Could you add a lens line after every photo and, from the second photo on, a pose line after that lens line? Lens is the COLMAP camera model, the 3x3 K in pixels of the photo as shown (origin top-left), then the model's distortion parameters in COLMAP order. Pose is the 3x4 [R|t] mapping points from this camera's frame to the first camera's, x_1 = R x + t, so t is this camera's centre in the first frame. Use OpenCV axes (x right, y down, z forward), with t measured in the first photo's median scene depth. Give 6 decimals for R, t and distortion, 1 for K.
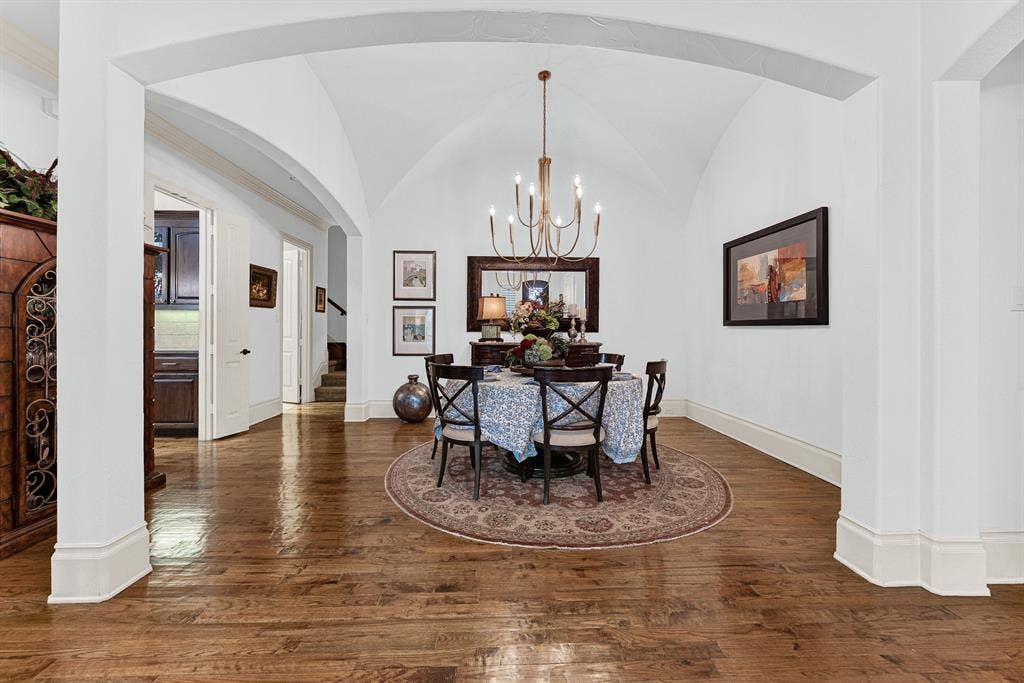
lens RADIAL K [[417.0, 0, 509.8], [0, 417.0, 328.1], [0, 0, 1]] dist [-0.001155, -0.000064]
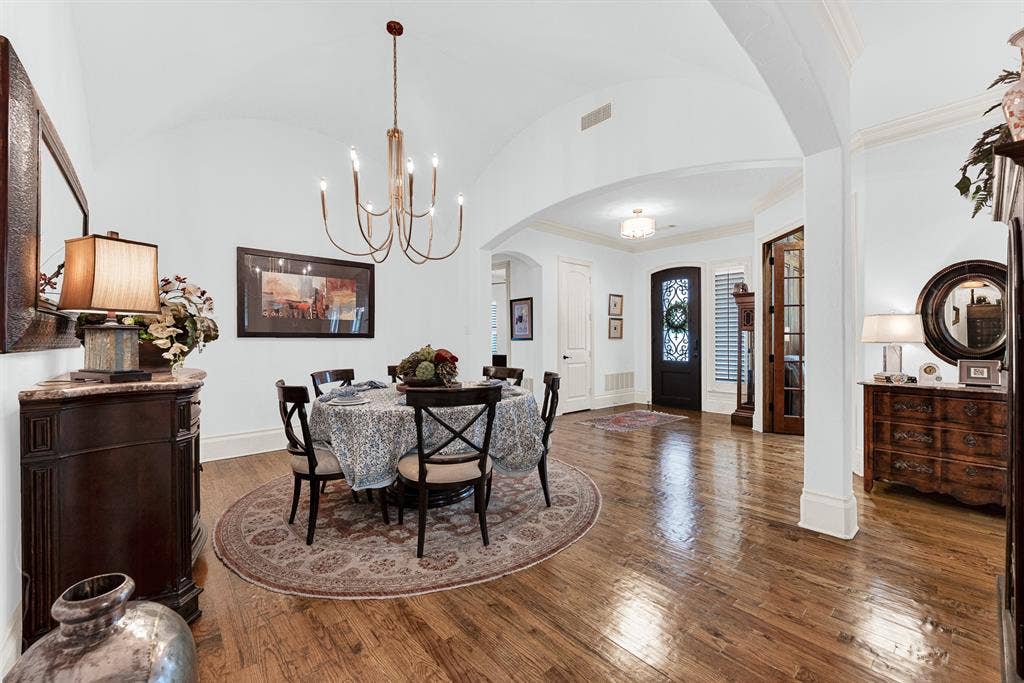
lens RADIAL K [[414.7, 0, 522.3], [0, 414.7, 337.0], [0, 0, 1]] dist [-0.002051, -0.000334]
pose [[-0.643078, 0.006748, 0.765771, -0.688256], [0.002746, 0.999975, -0.006506, 0.000450], [-0.765795, -0.002081, -0.643081, 1.327766]]
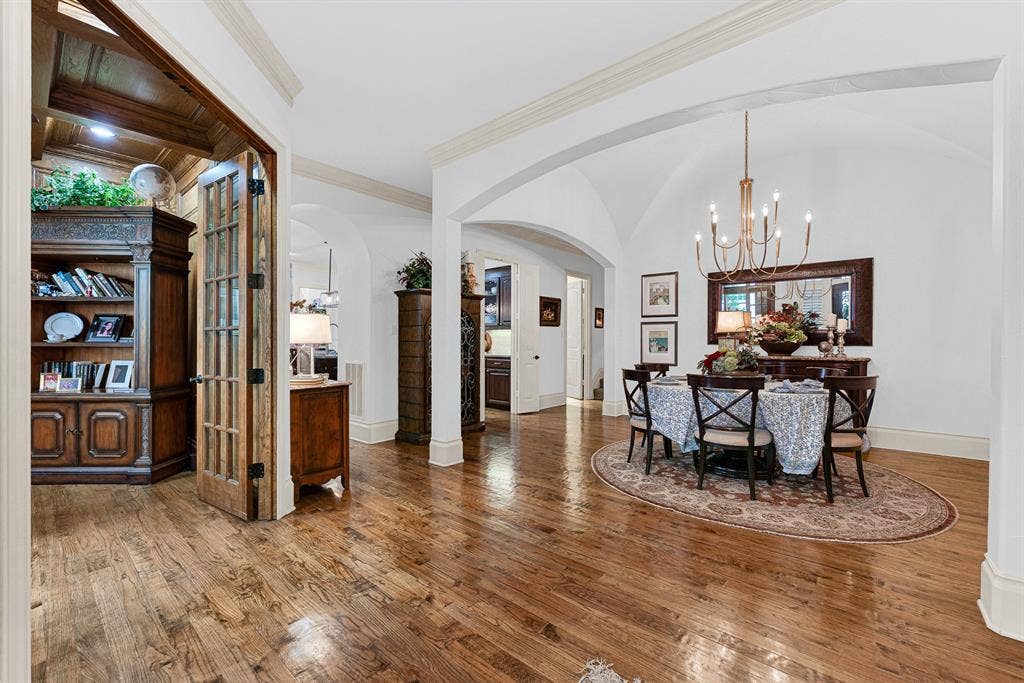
lens RADIAL K [[426.3, 0, 512.0], [0, 426.3, 341.5], [0, 0, 1]] dist [-0.002023, -0.000199]
pose [[0.735116, 0.002021, -0.677939, 0.375352], [0.000223, 0.999995, 0.003222, -0.003516], [0.677942, -0.002519, 0.735112, -0.186548]]
